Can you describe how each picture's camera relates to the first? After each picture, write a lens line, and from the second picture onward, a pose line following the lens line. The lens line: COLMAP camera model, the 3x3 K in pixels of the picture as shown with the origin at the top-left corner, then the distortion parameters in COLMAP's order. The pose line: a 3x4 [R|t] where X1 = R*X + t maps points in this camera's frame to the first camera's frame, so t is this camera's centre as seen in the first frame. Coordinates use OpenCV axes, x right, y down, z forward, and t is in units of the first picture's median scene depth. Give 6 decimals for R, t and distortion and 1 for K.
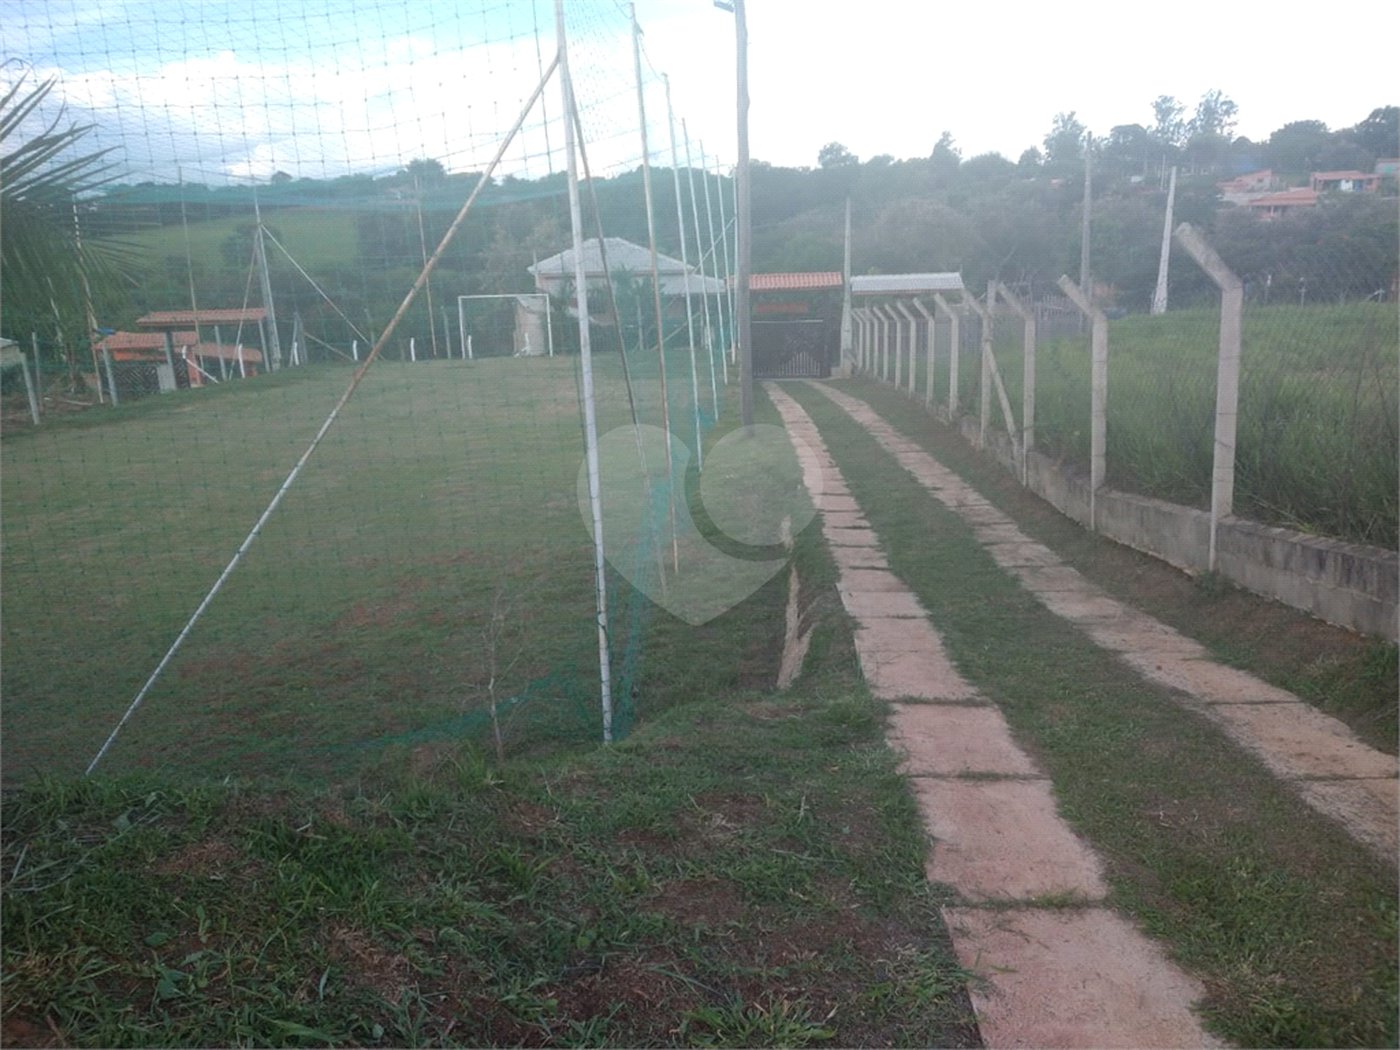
lens RADIAL K [[1087.1, 0, 769.3], [0, 1087.1, 516.0], [0, 0, 1]] dist [0.087715, -0.103433]
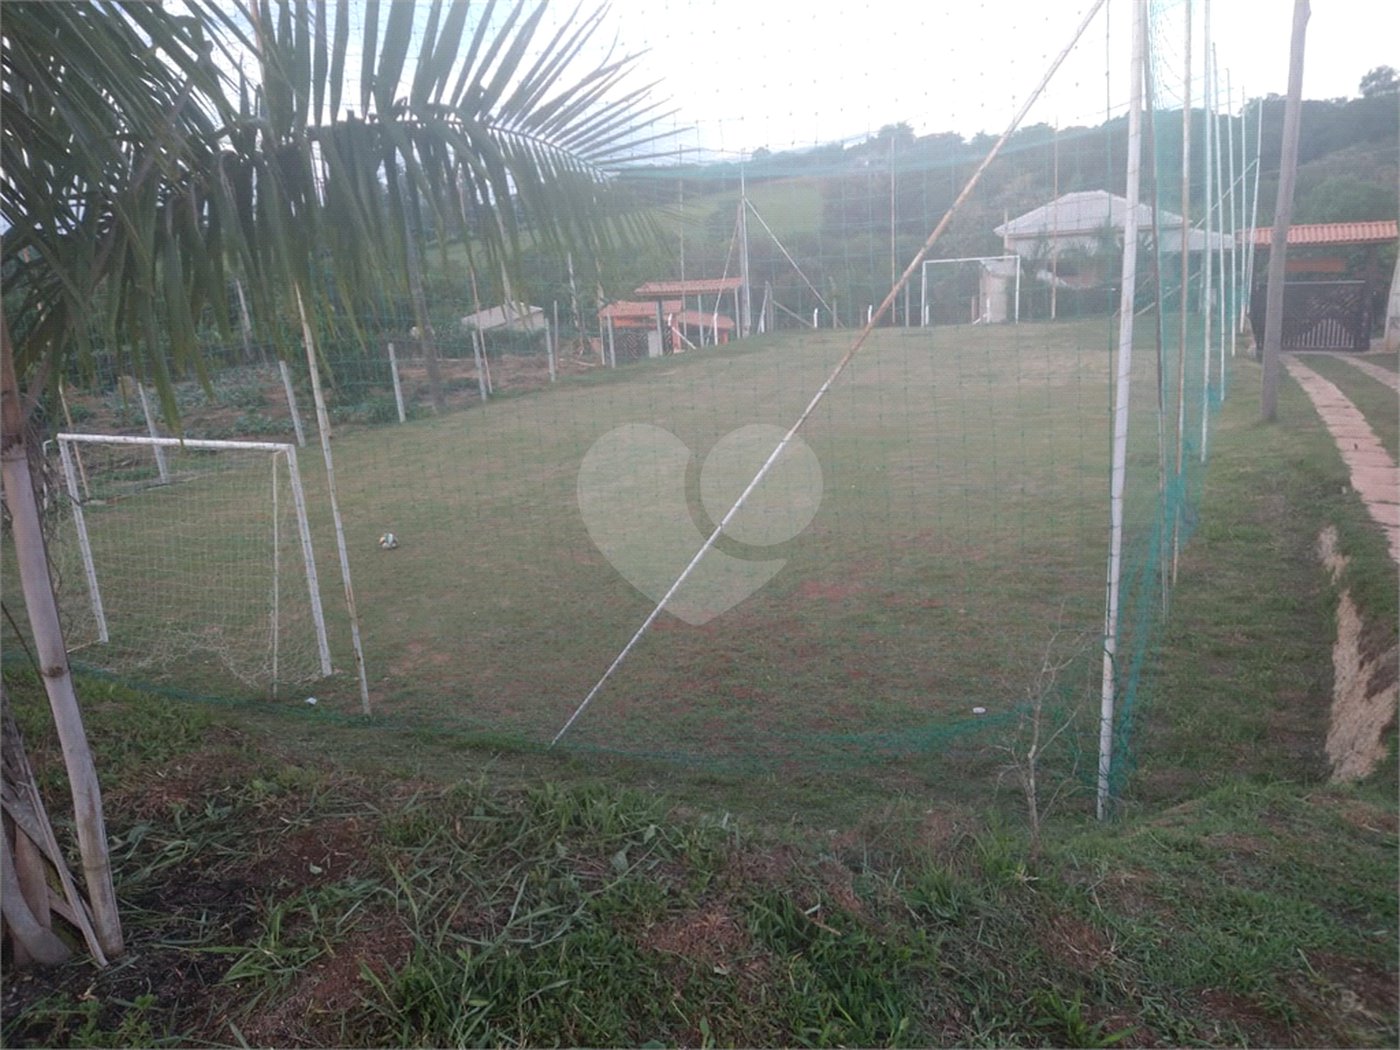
lens RADIAL K [[1054.6, 0, 701.4], [0, 1054.6, 505.3], [0, 0, 1]] dist [0.140845, -0.170375]
pose [[0.903723, 0.083087, -0.419977, -0.076332], [-0.073282, 0.996530, 0.039461, -0.014896], [0.421798, -0.004885, 0.906677, 0.103301]]
